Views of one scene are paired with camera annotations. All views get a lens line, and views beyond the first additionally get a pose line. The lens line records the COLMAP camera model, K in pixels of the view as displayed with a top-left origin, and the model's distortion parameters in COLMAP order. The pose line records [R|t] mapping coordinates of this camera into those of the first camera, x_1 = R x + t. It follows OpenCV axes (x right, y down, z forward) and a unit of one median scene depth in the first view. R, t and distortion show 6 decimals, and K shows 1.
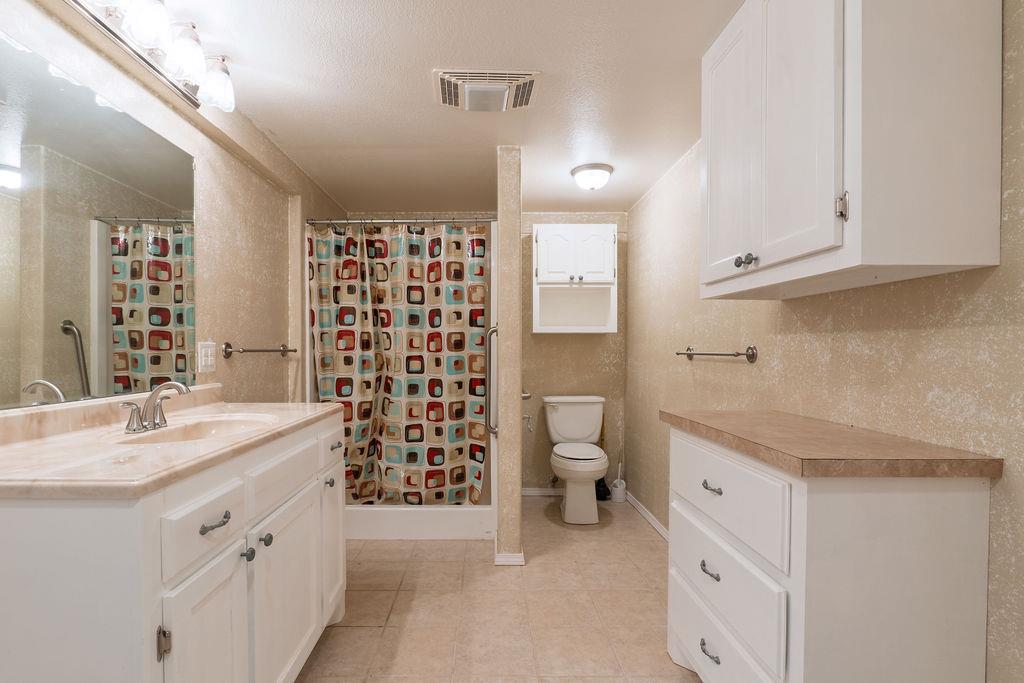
lens RADIAL K [[480.4, 0, 510.3], [0, 480.4, 345.3], [0, 0, 1]] dist [-0.013537, 0.000274]
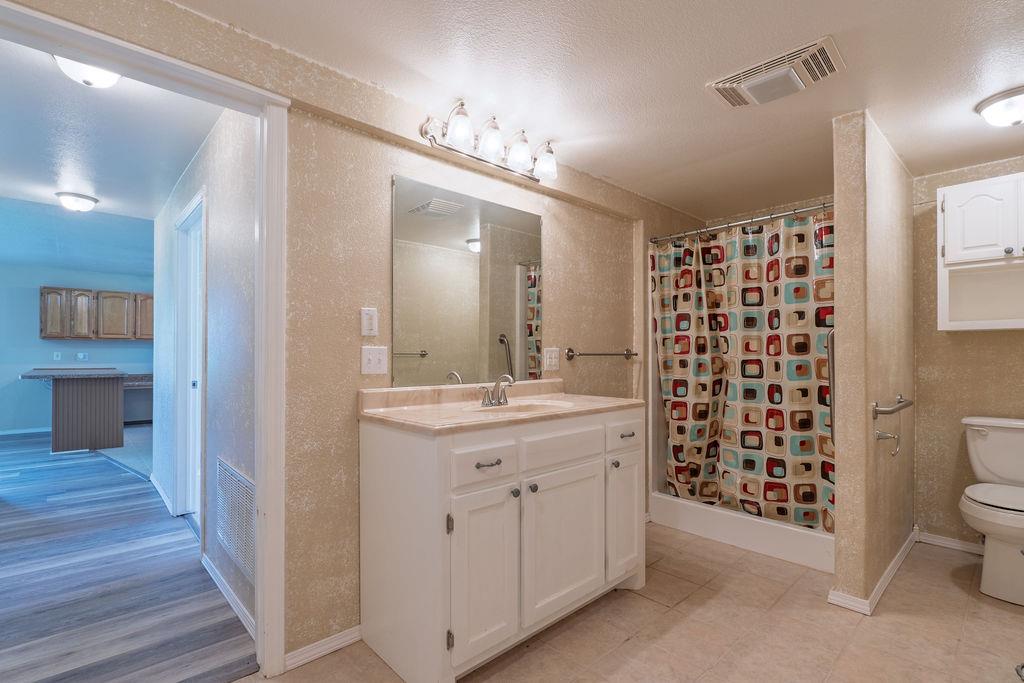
lens RADIAL K [[471.8, 0, 509.1], [0, 471.8, 337.7], [0, 0, 1]] dist [-0.012445, 0.000199]
pose [[0.676958, -0.026364, -0.735550, 0.169981], [0.008262, 0.999568, -0.028223, 0.000479], [0.735976, 0.013028, 0.676883, -0.001229]]
